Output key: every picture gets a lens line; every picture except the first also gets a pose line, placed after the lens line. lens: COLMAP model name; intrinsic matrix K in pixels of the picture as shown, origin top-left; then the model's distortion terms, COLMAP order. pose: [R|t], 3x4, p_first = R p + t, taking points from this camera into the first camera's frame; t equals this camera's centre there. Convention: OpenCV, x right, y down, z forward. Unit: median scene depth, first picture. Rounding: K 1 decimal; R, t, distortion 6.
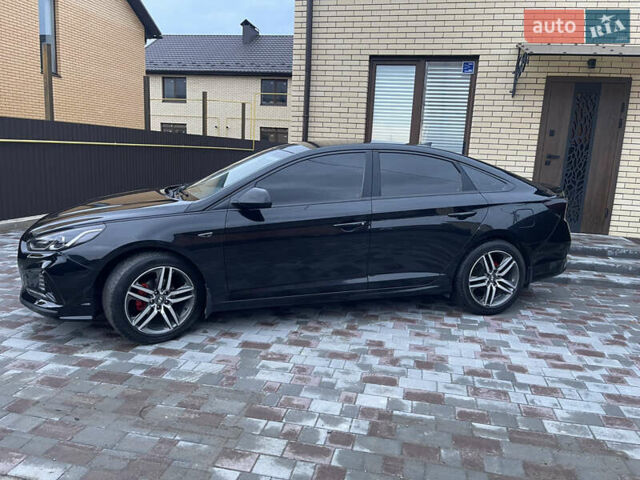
lens RADIAL K [[484.1, 0, 319.1], [0, 484.1, 242.8], [0, 0, 1]] dist [0.081020, -0.102520]
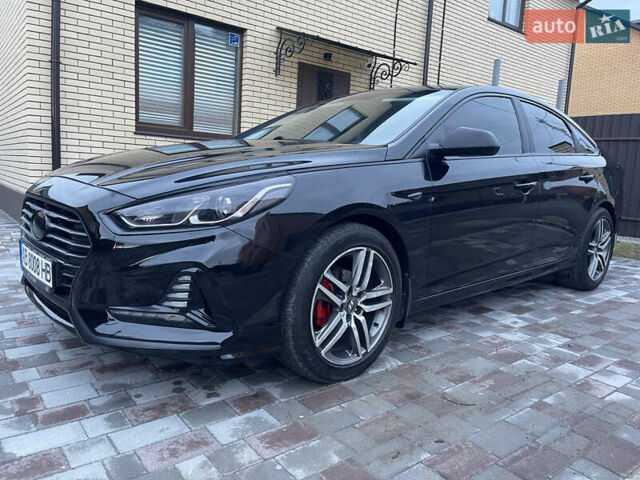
lens RADIAL K [[484.1, 0, 322.7], [0, 484.1, 239.7], [0, 0, 1]] dist [0.081020, -0.102520]
pose [[0.628306, -0.116015, 0.769267, -0.642302], [0.121379, 0.991328, 0.050367, 0.025422], [-0.768439, 0.061727, 0.636939, 0.418730]]
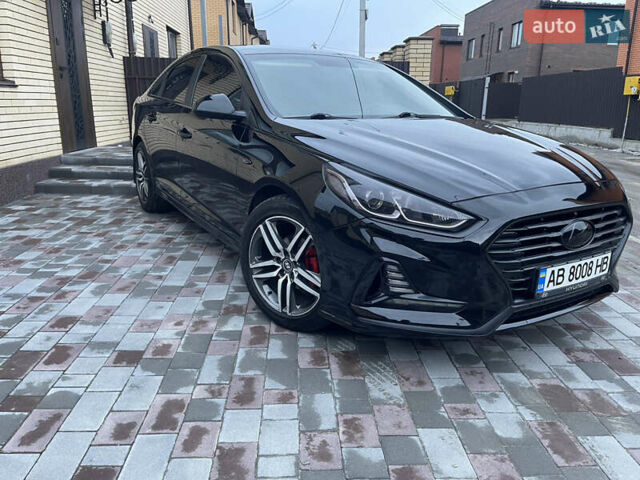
lens RADIAL K [[484.1, 0, 320.8], [0, 484.1, 237.9], [0, 0, 1]] dist [0.081020, -0.102520]
pose [[-0.275624, -0.300808, 0.912988, -0.930588], [0.154154, 0.923652, 0.350860, -0.209635], [-0.948825, 0.237446, -0.208210, 1.290549]]
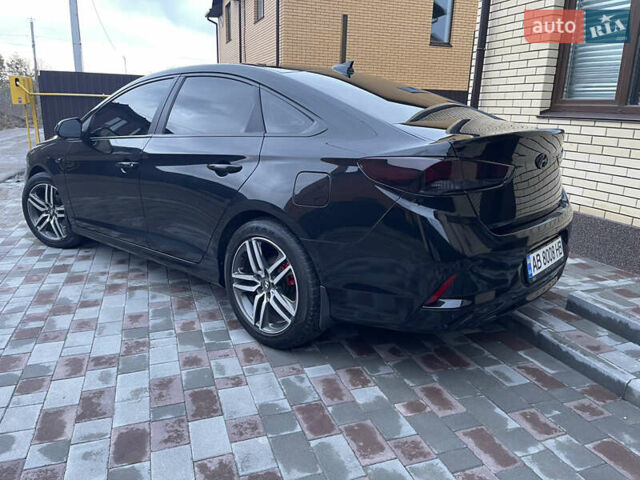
lens RADIAL K [[484.1, 0, 318.9], [0, 484.1, 240.8], [0, 0, 1]] dist [0.081020, -0.102520]
pose [[0.527619, 0.195510, -0.826676, 0.865758], [-0.164968, 0.978210, 0.126059, -0.063278], [0.833309, 0.069864, 0.548375, 0.734681]]
